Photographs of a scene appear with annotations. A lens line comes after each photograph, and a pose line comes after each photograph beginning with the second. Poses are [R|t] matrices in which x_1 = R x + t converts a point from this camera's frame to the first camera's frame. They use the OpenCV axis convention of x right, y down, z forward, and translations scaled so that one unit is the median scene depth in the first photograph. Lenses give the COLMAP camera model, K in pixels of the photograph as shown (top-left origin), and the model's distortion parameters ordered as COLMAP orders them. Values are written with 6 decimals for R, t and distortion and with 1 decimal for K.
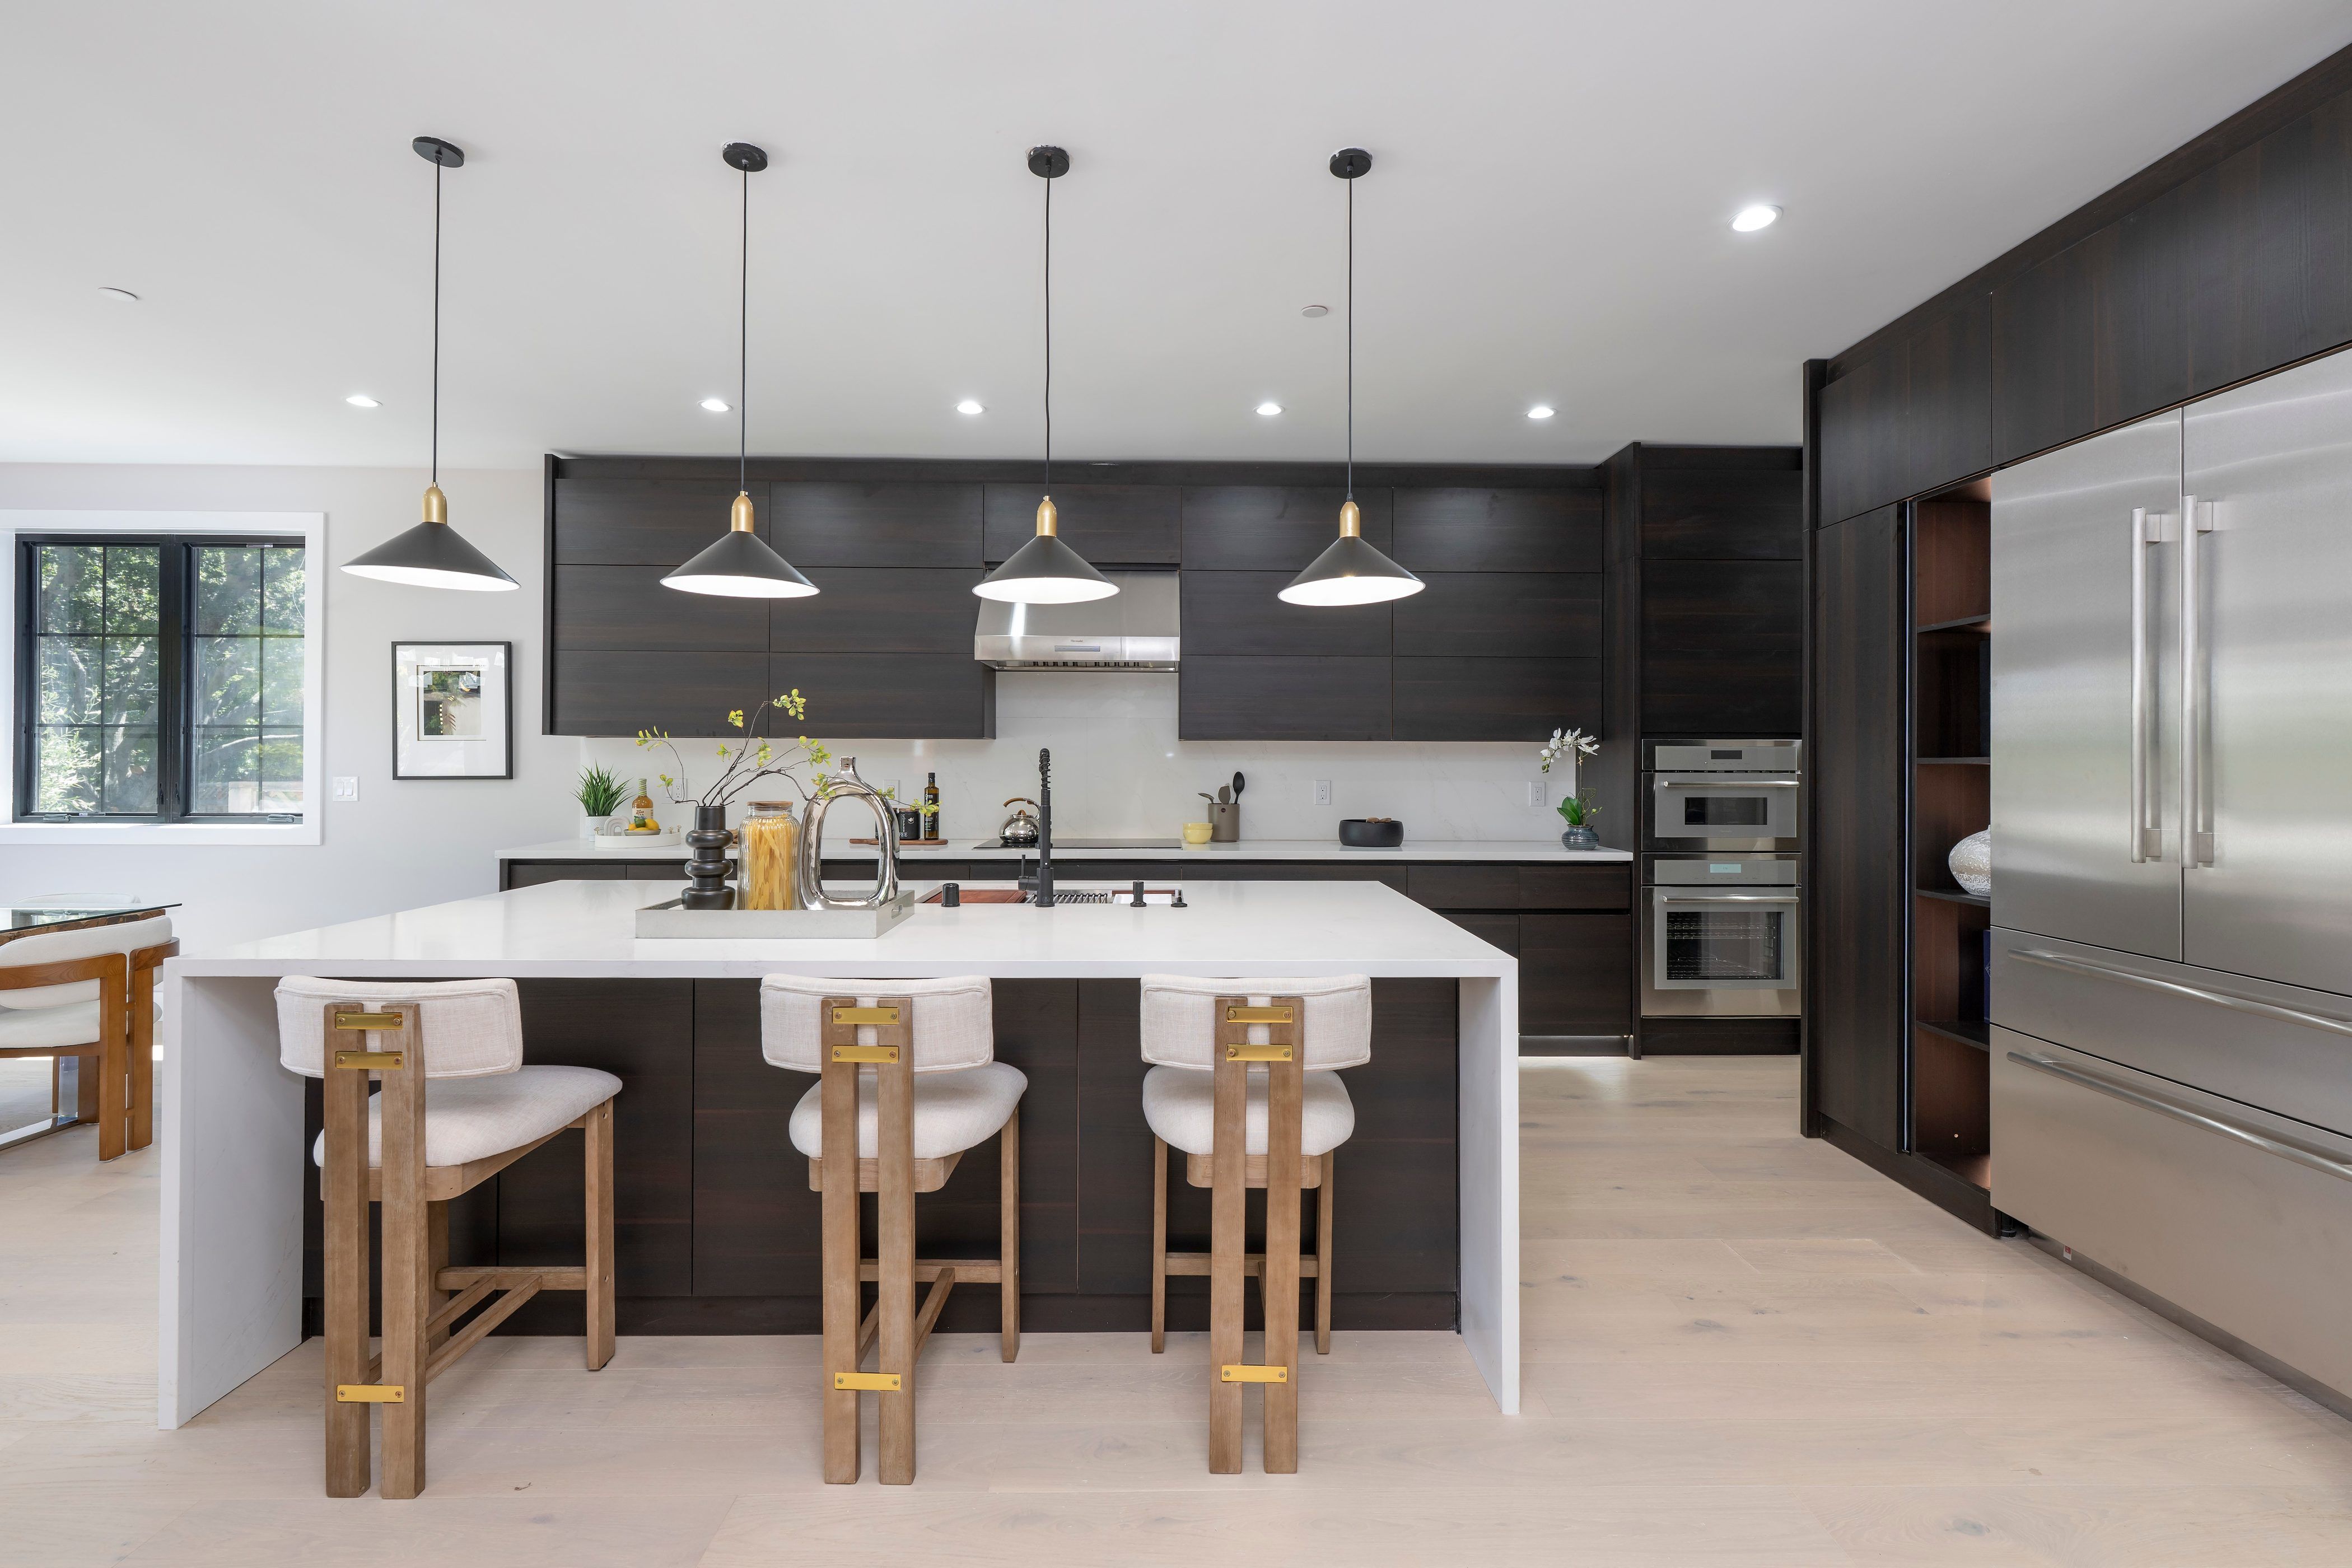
lens RADIAL K [[1012.5, 0, 1180.8], [0, 1012.5, 754.8], [0, 0, 1]] dist [-0.001465, 0.000060]
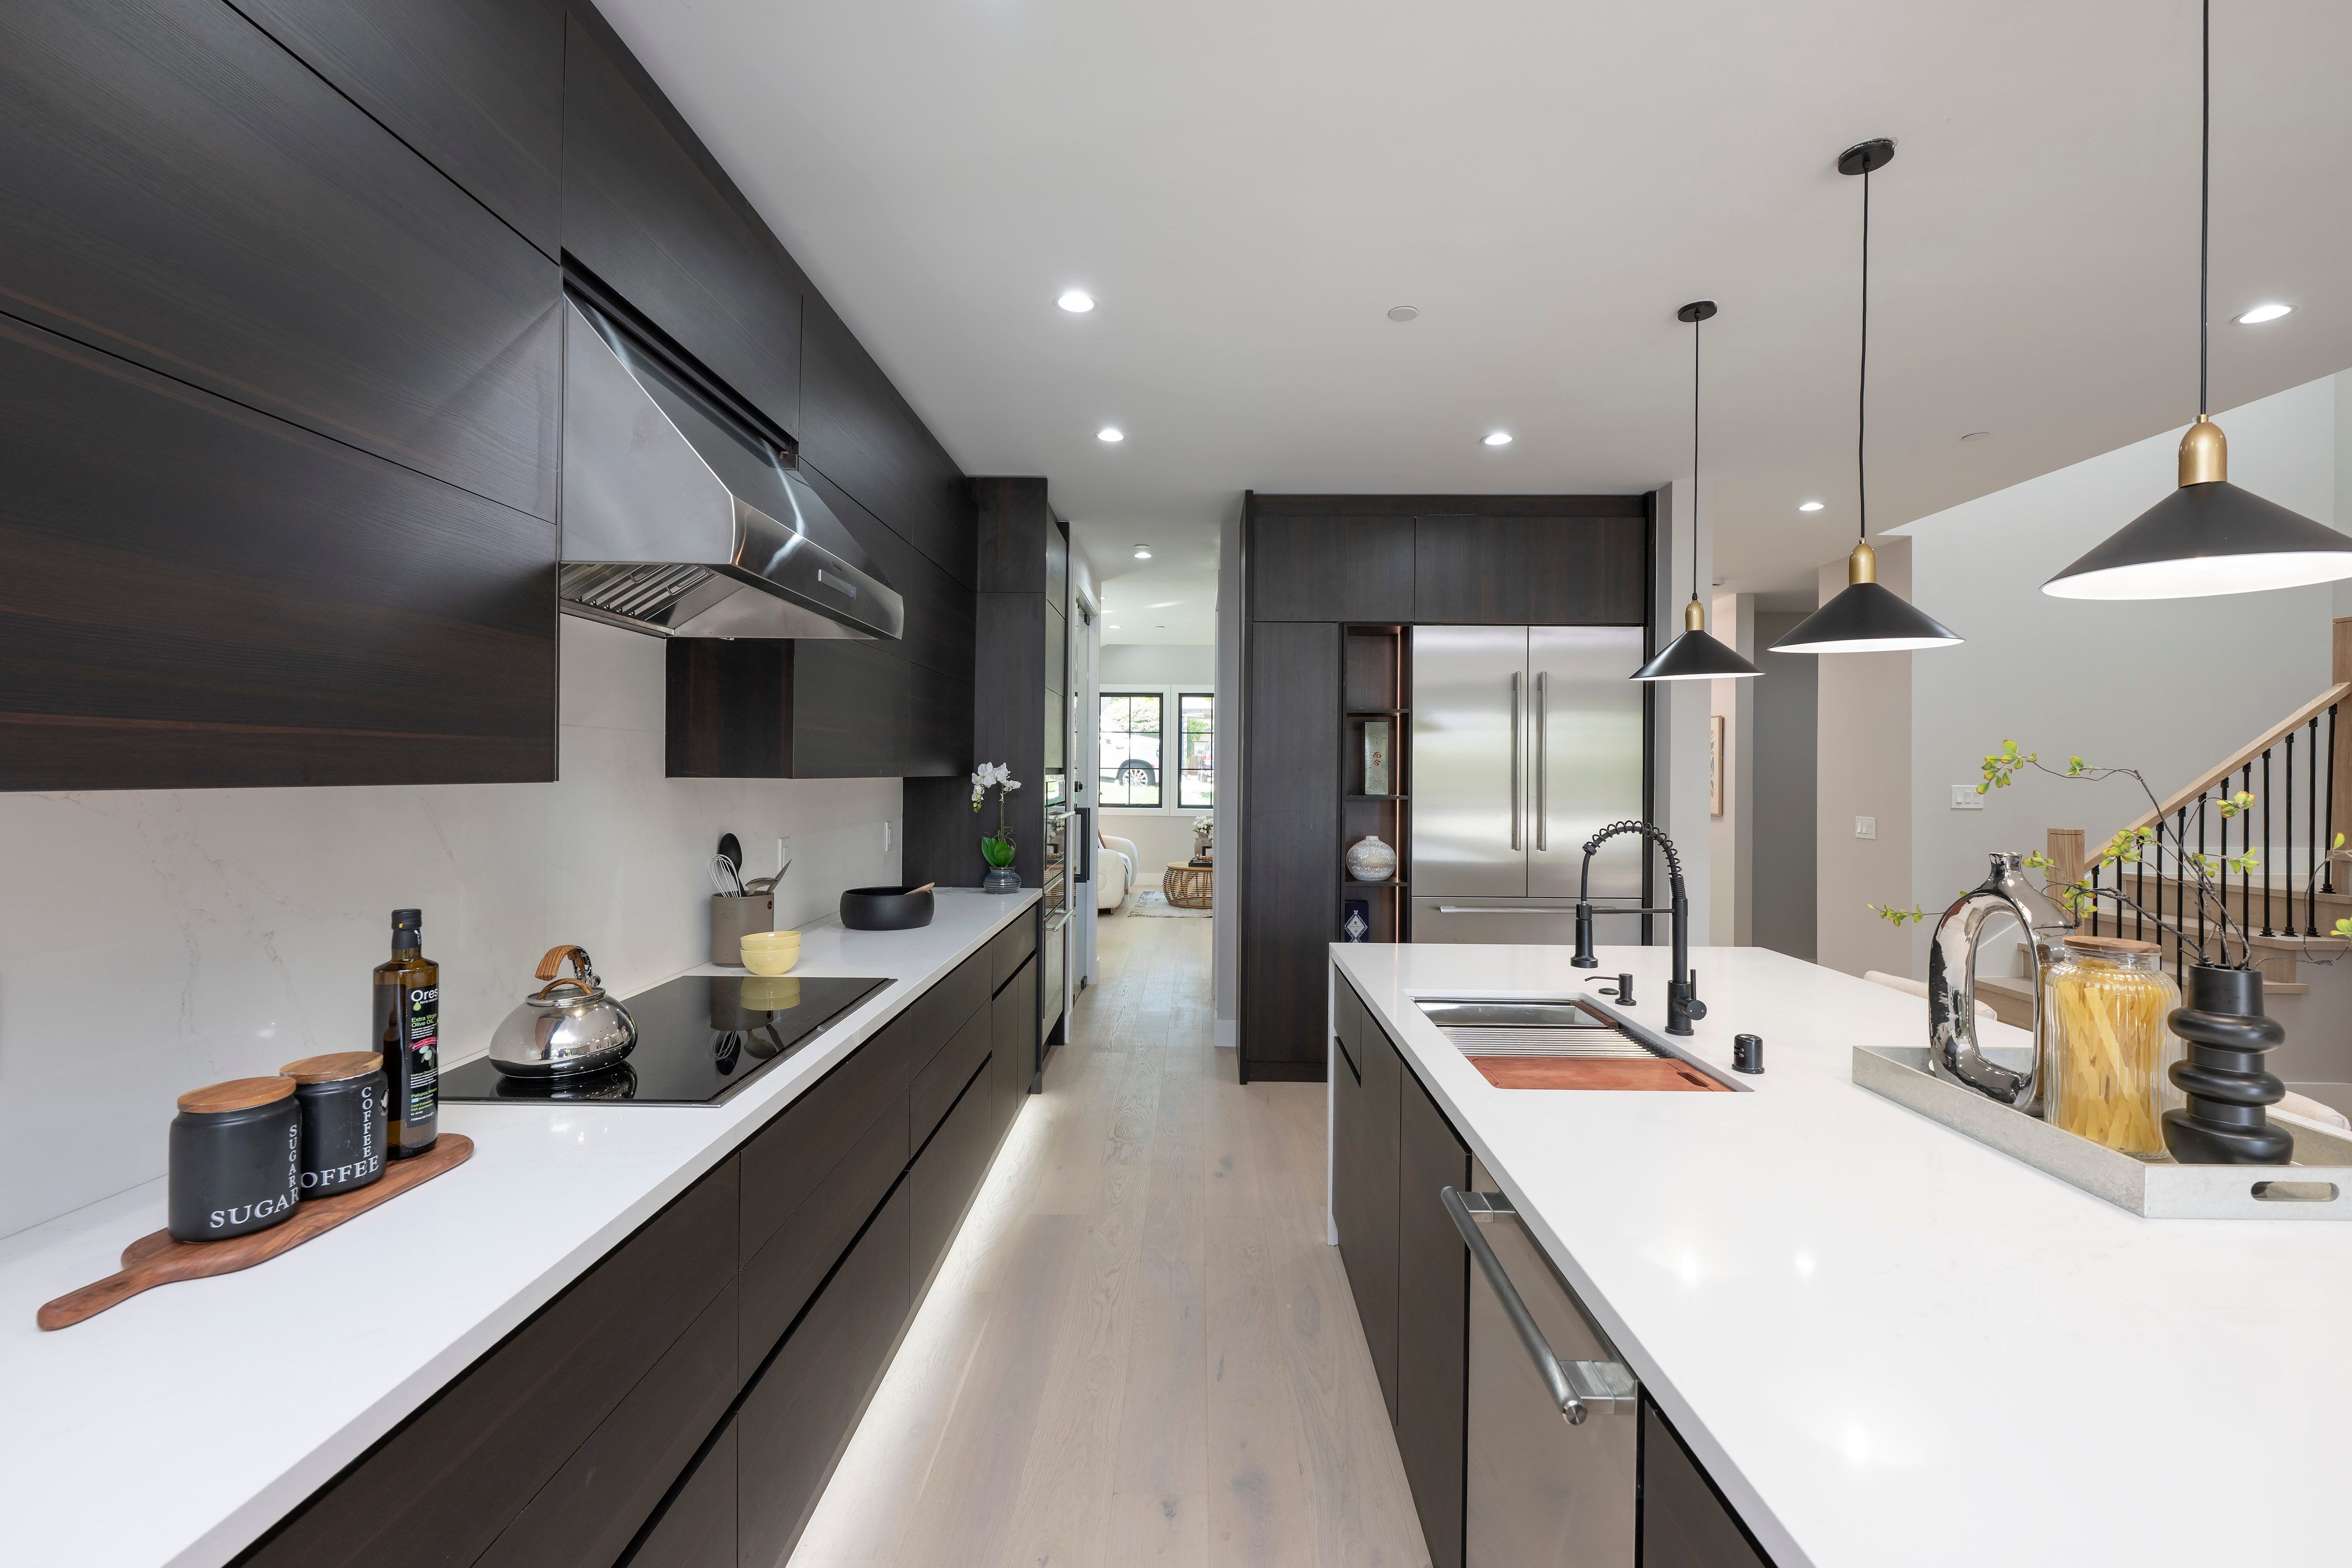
lens RADIAL K [[1015.3, 0, 1176.0], [0, 1015.3, 784.0], [0, 0, 1]] dist [0.000002, -0.000041]
pose [[0.044047, -0.018294, 0.998862, -0.519944], [-0.015869, 0.999693, 0.019009, -0.025669], [-0.998903, -0.016688, 0.043743, 0.784467]]
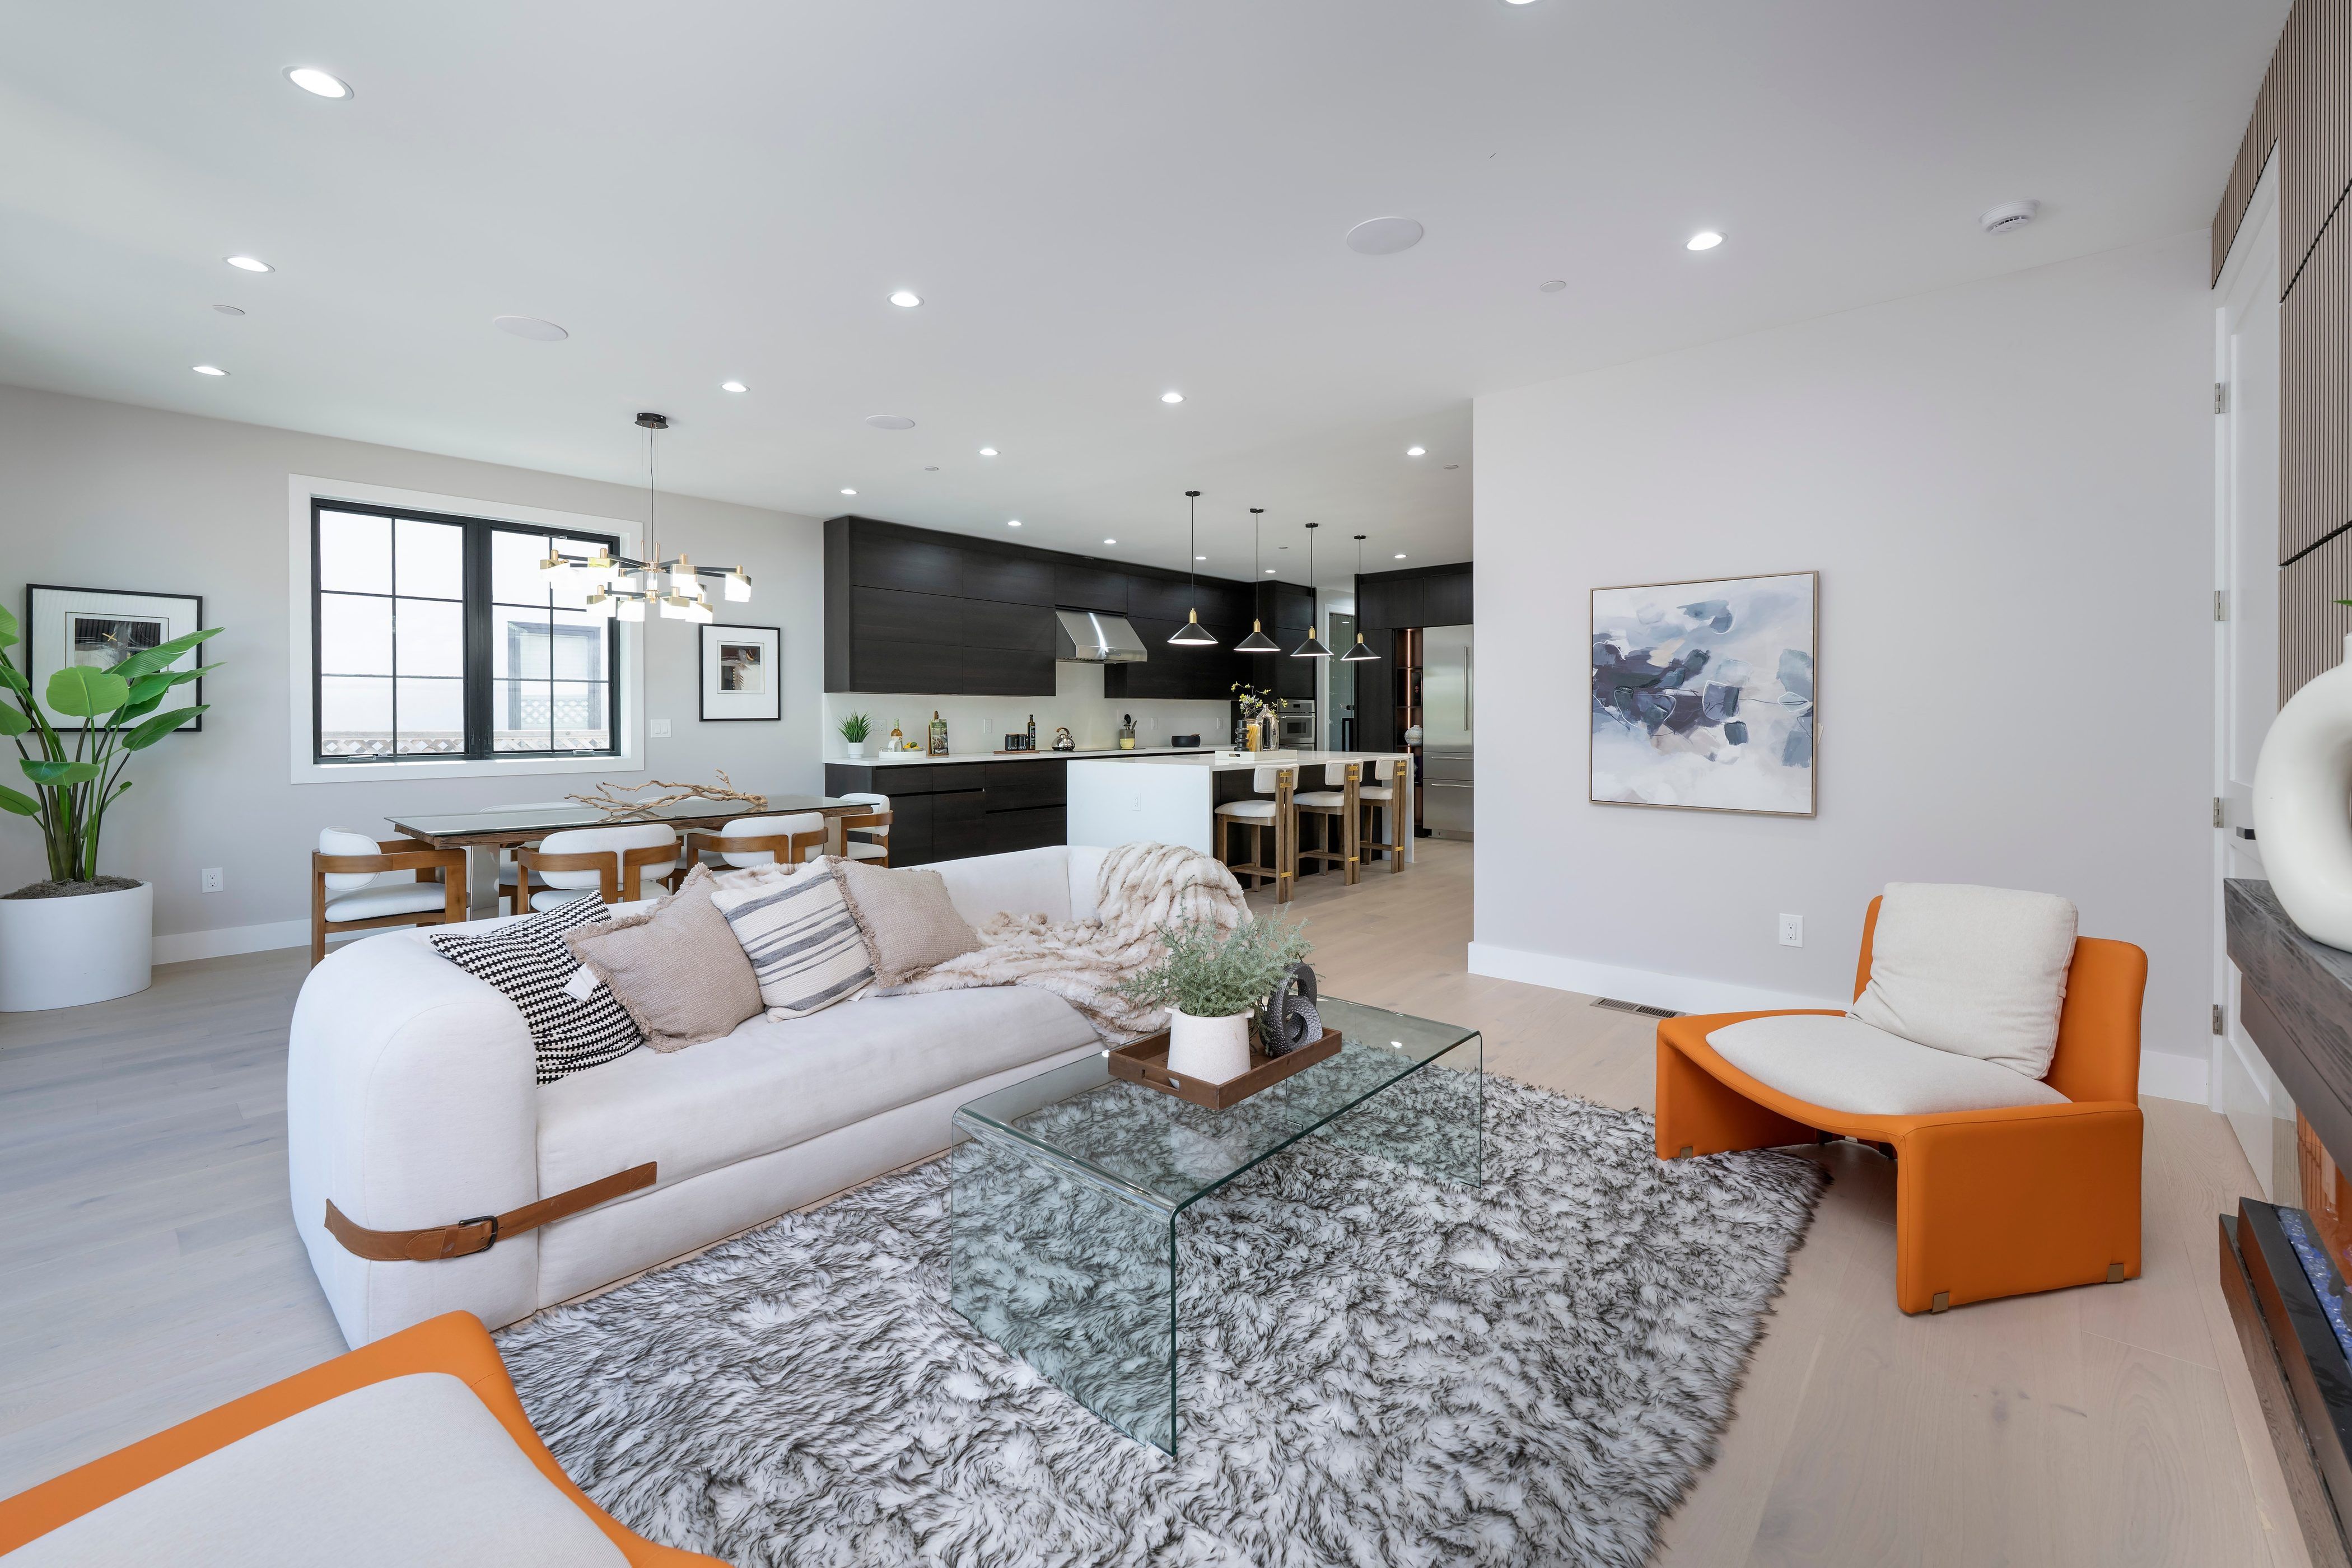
lens RADIAL K [[958.1, 0, 1179.9], [0, 958.1, 760.7], [0, 0, 1]] dist [-0.000879, -0.000245]
pose [[0.676396, -0.039823, 0.735461, -1.383379], [0.001139, 0.998593, 0.053024, 0.009895], [-0.736537, -0.035027, 0.675490, -0.408657]]
